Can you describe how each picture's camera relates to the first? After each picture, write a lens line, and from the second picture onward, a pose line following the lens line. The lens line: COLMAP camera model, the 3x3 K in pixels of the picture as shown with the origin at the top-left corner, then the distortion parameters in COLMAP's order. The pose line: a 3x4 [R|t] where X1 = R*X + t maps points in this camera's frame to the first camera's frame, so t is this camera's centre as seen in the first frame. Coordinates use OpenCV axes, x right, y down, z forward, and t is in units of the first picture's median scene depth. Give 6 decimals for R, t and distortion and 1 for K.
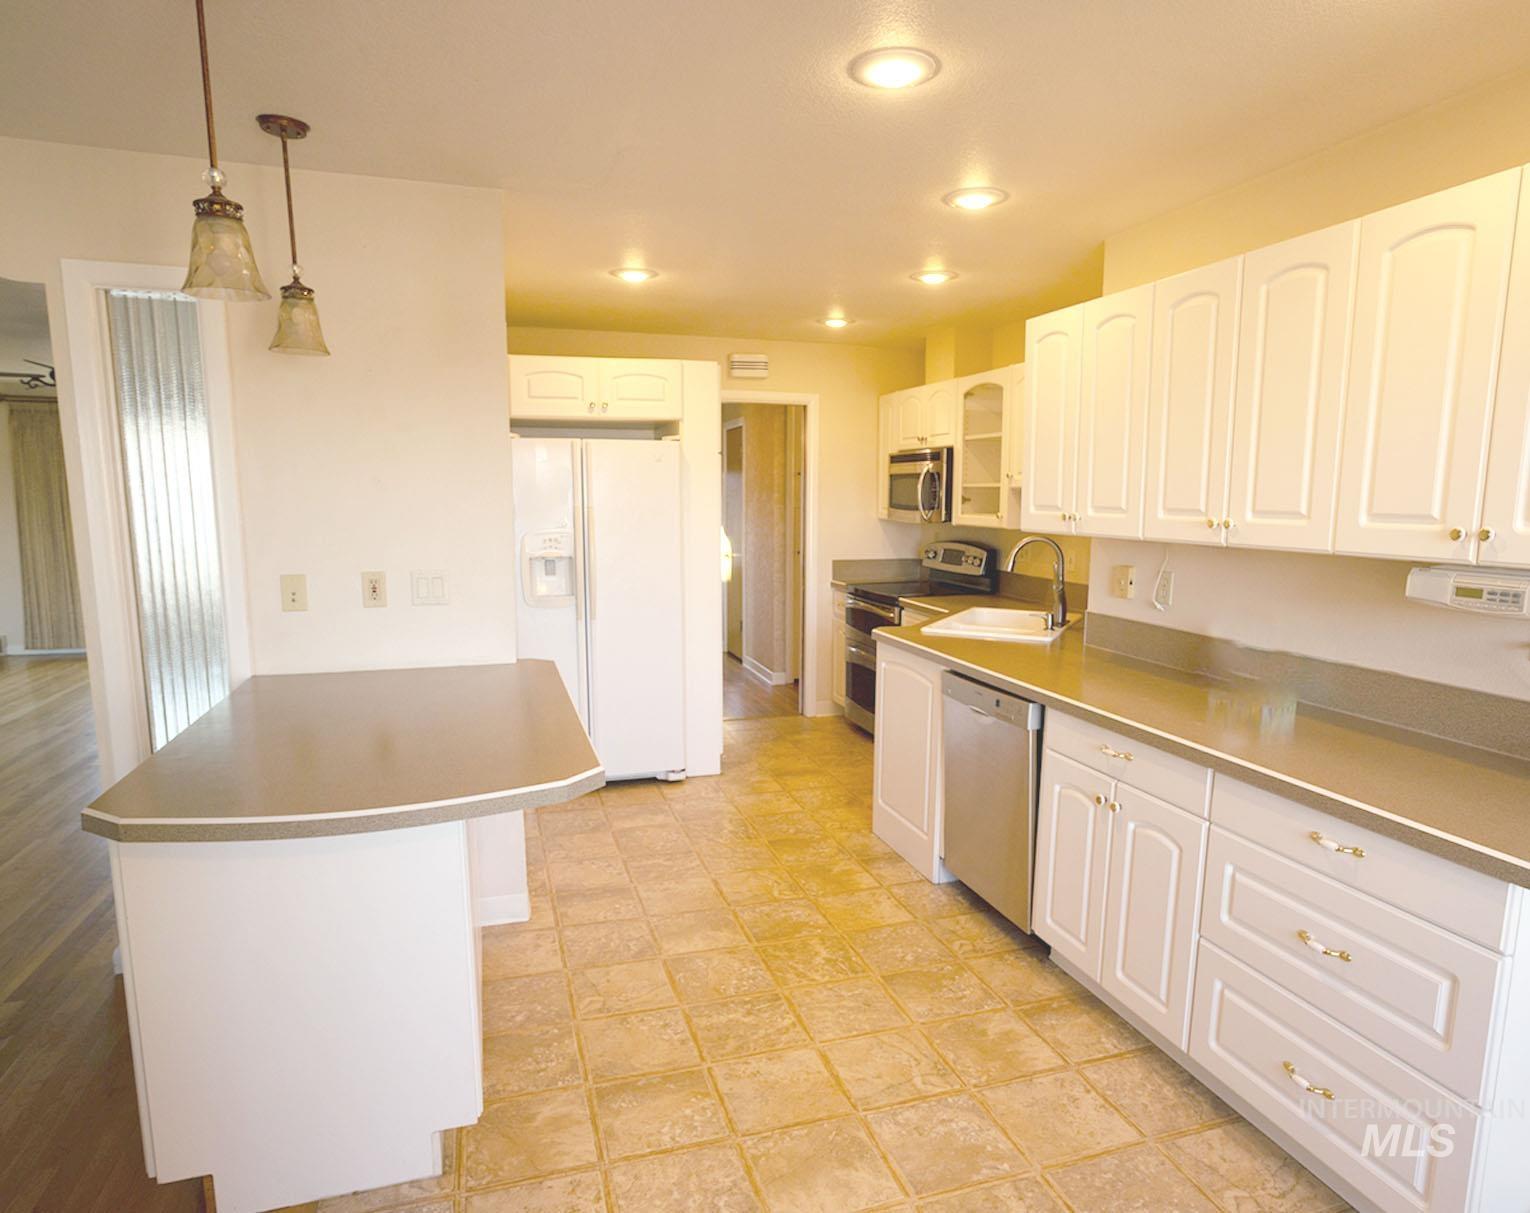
lens RADIAL K [[910.4, 0, 765.0], [0, 910.4, 606.5], [0, 0, 1]] dist [-0.008839, 0.001097]
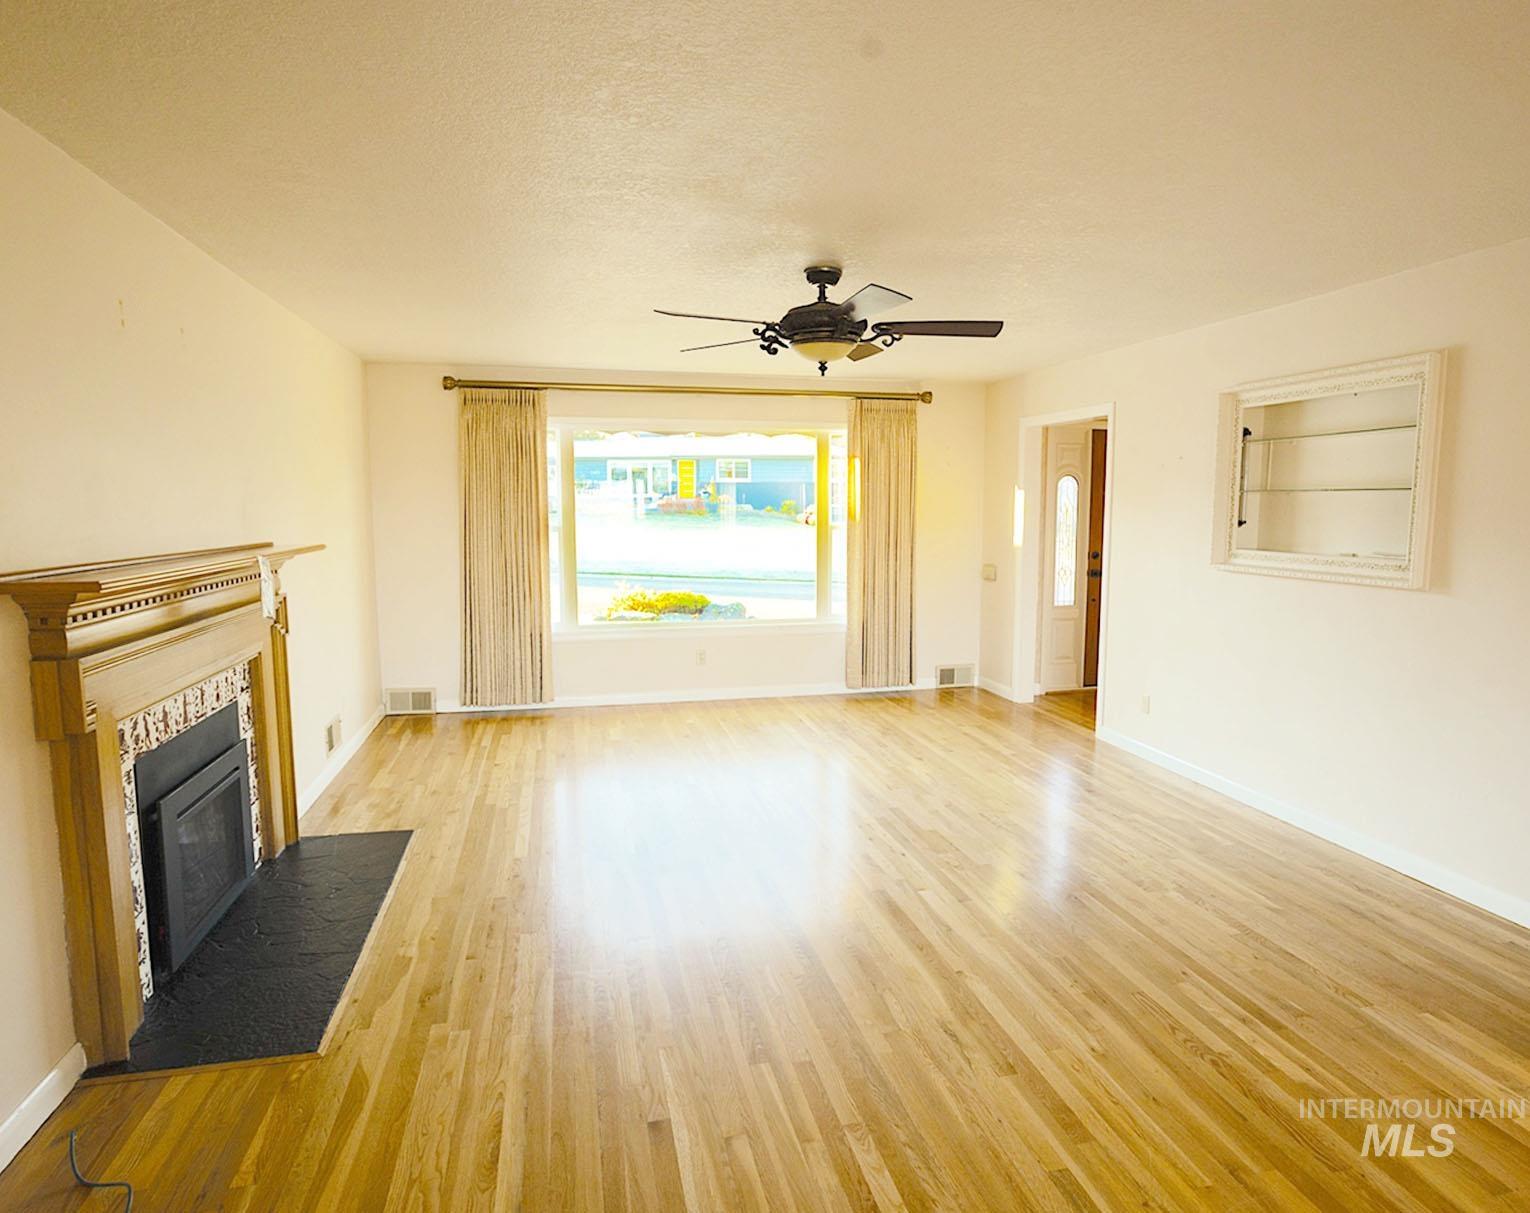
lens RADIAL K [[910.4, 0, 765.0], [0, 910.4, 606.5], [0, 0, 1]] dist [-0.008839, 0.001097]
pose [[0.995966, 0.001480, -0.089720, -2.274113], [-0.003209, 0.999812, -0.019132, -0.115984], [0.089674, 0.019342, 0.995783, 1.065550]]
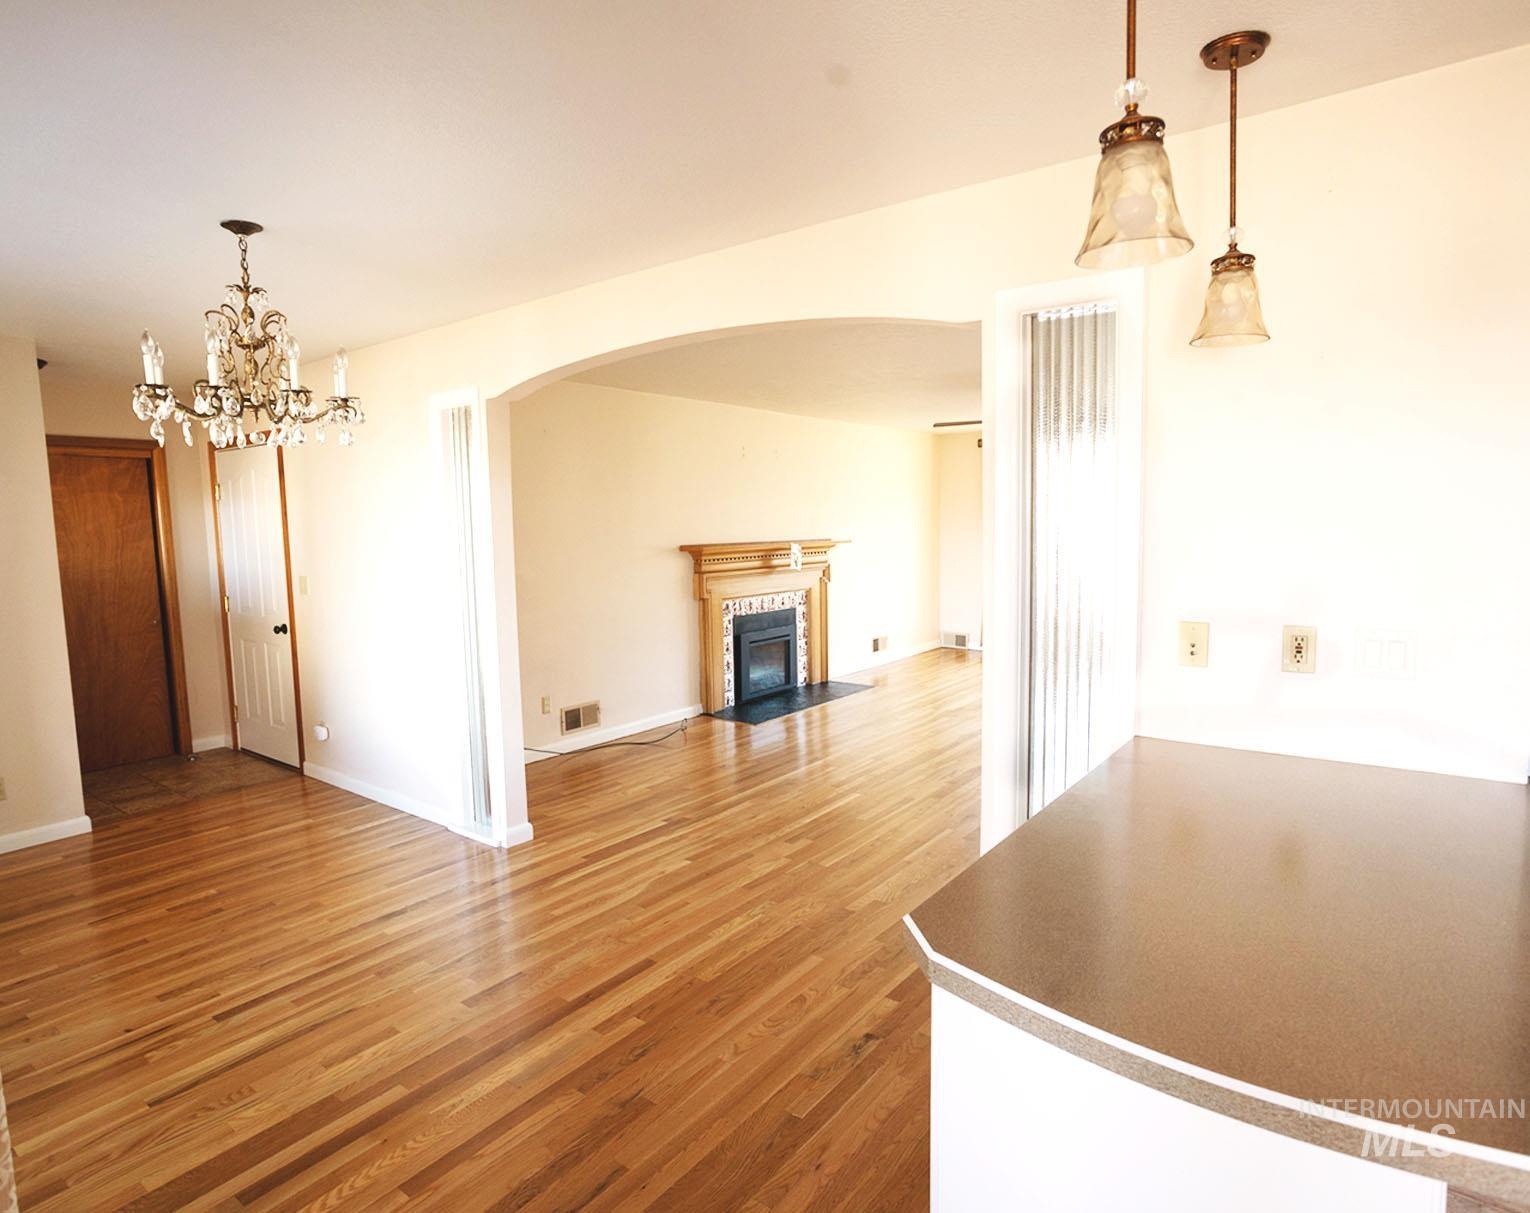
lens RADIAL K [[868.8, 0, 765.0], [0, 868.8, 606.5], [0, 0, 1]] dist [-0.007073, 0.000577]
pose [[0.581926, 0.071315, -0.810109, -0.125265], [-0.089645, 0.995702, 0.023258, -0.035884], [0.808286, 0.059087, 0.585818, 0.255782]]
